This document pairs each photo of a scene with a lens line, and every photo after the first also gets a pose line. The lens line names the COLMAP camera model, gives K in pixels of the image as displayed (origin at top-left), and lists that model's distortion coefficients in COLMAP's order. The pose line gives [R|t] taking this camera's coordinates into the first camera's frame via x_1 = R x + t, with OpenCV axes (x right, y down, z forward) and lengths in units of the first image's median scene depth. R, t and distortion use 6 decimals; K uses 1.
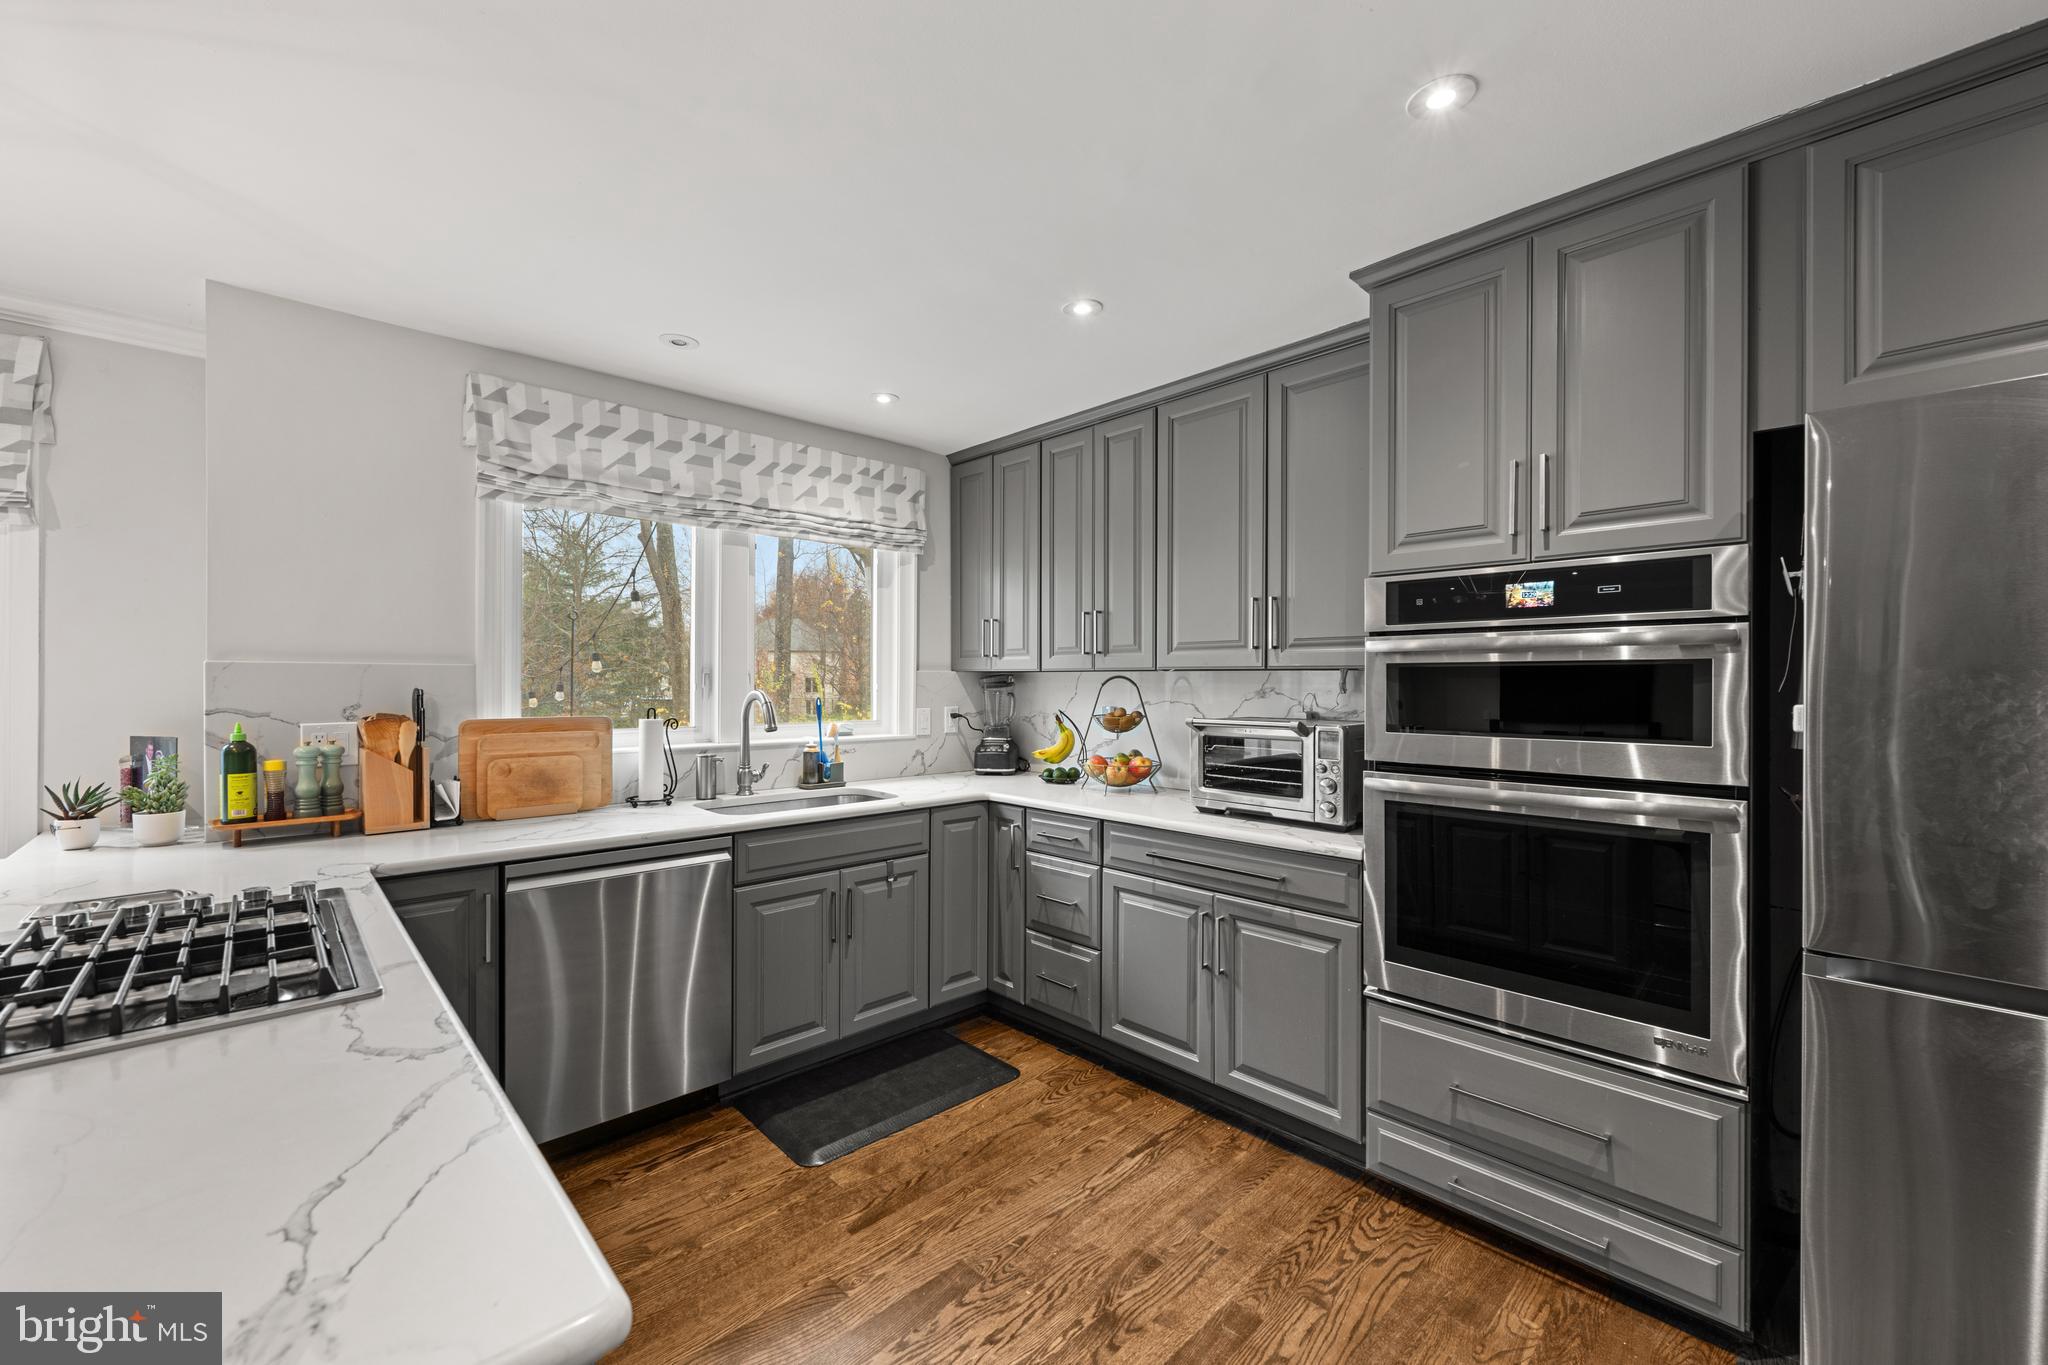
lens RADIAL K [[809.4, 0, 1024.0], [0, 809.4, 682.5], [0, 0, 1]] dist [-0.001019, -0.000068]
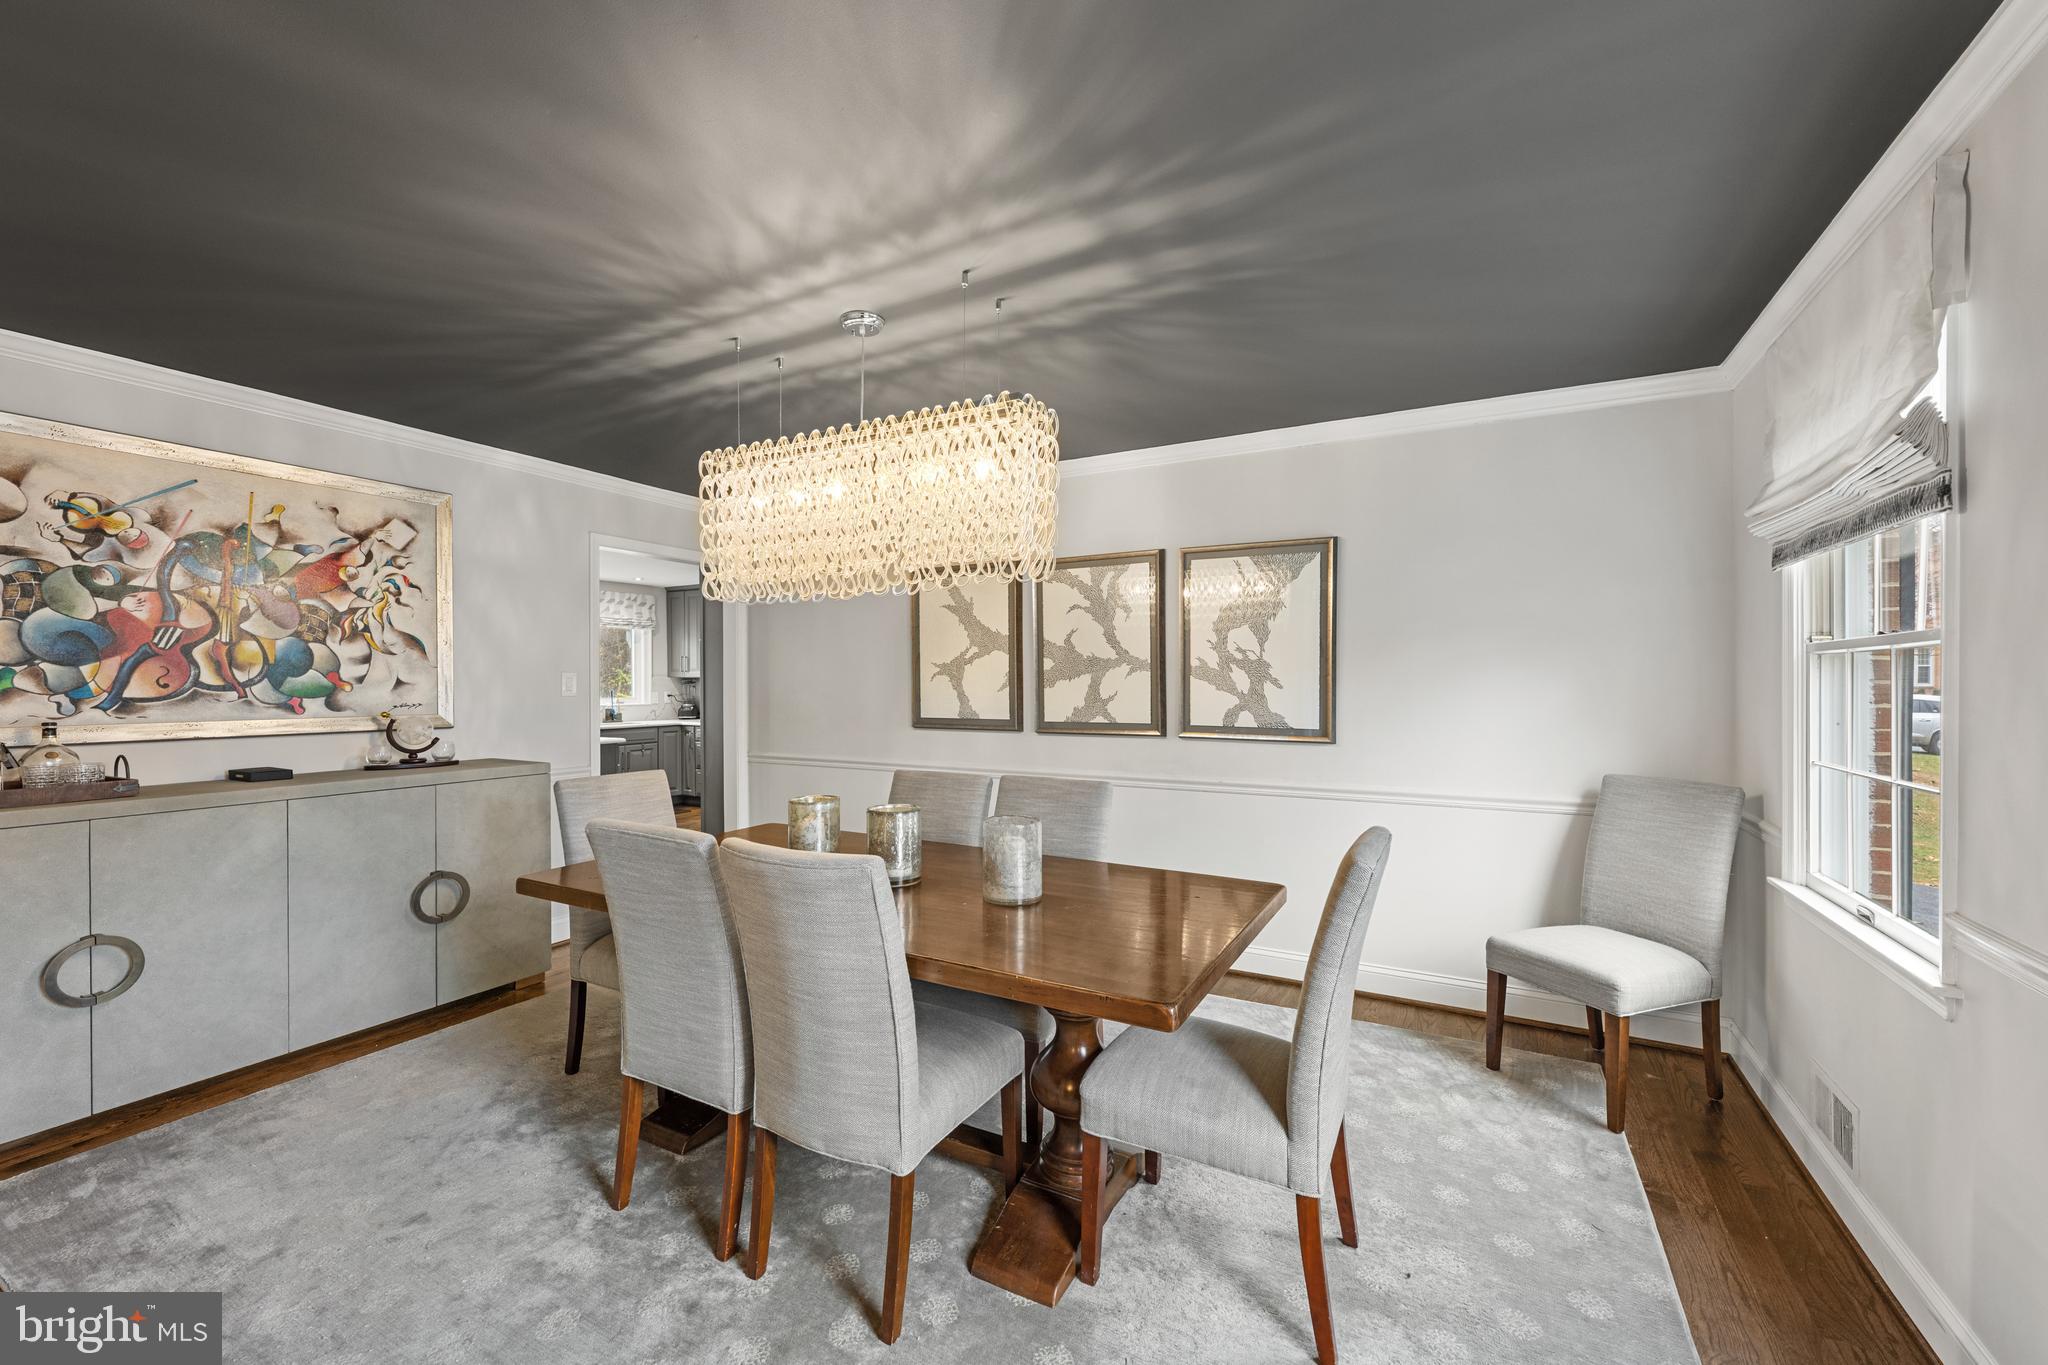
lens RADIAL K [[809.4, 0, 1024.0], [0, 809.4, 682.5], [0, 0, 1]] dist [-0.001019, -0.000068]
pose [[0.954430, -0.007699, 0.298334, 0.290855], [0.007503, 0.999970, 0.001803, 0.007272], [-0.298339, 0.000517, 0.954460, -2.301769]]
